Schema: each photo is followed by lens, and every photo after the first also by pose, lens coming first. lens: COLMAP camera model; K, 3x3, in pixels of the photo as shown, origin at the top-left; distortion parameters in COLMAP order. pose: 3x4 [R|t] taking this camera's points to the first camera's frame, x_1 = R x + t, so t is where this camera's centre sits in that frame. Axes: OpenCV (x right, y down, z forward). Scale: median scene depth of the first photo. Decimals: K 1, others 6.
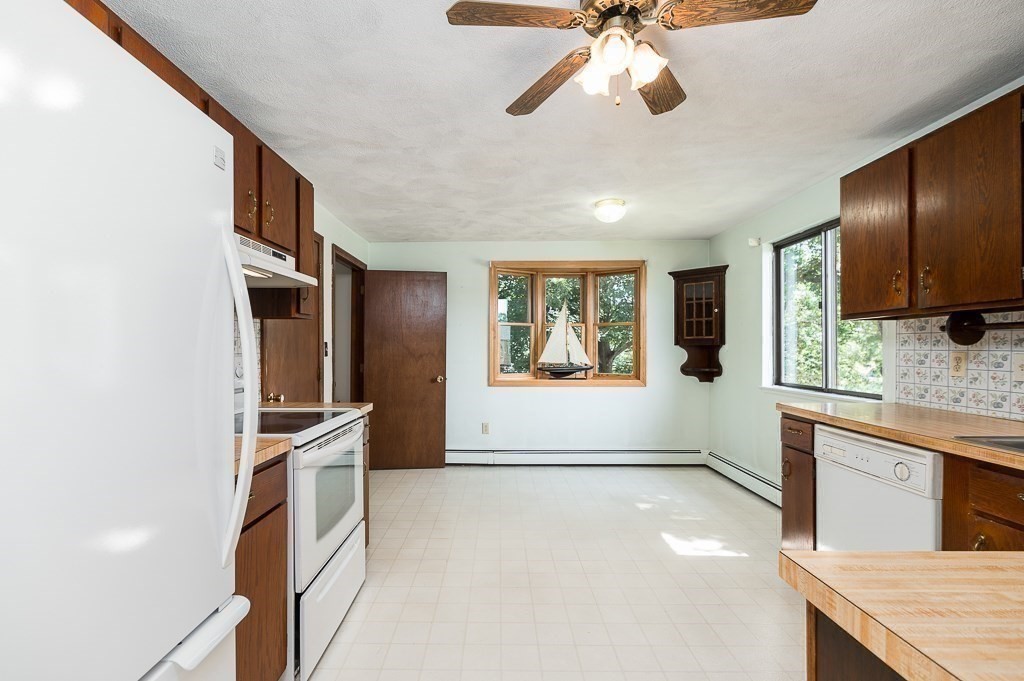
lens RADIAL K [[462.4, 0, 515.2], [0, 462.4, 344.8], [0, 0, 1]] dist [0.000438, -0.000100]
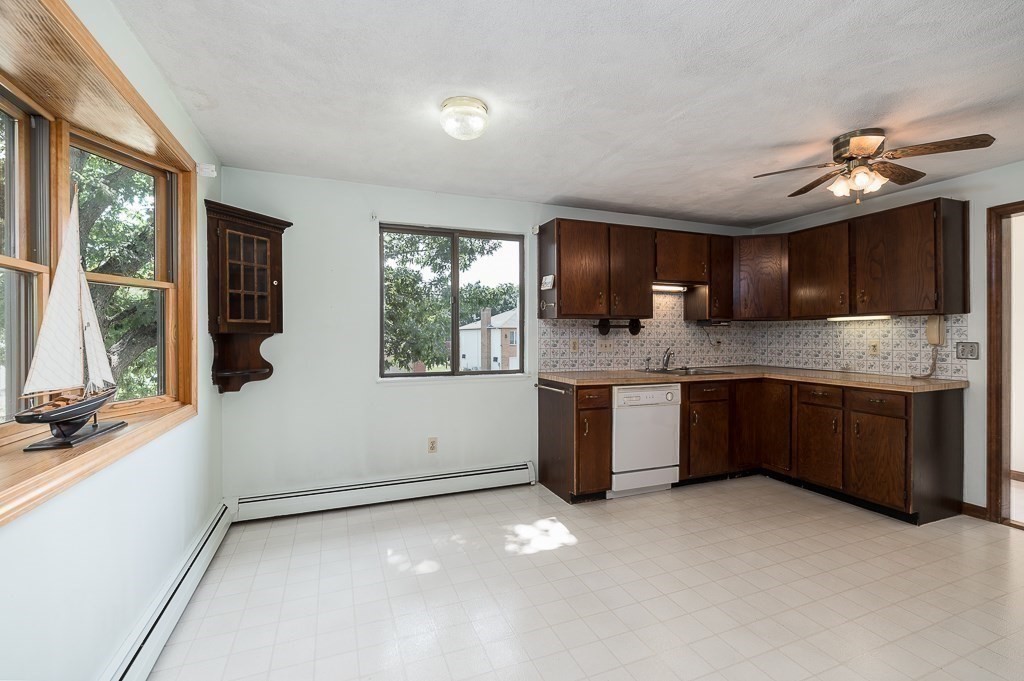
lens RADIAL K [[462.4, 0, 519.0], [0, 462.4, 341.0], [0, 0, 1]] dist [0.000438, -0.000100]
pose [[-0.354073, -0.012458, 0.935135, -0.331400], [-0.005878, 0.999921, 0.011095, 0.002157], [-0.935199, -0.001568, -0.354118, 0.902303]]
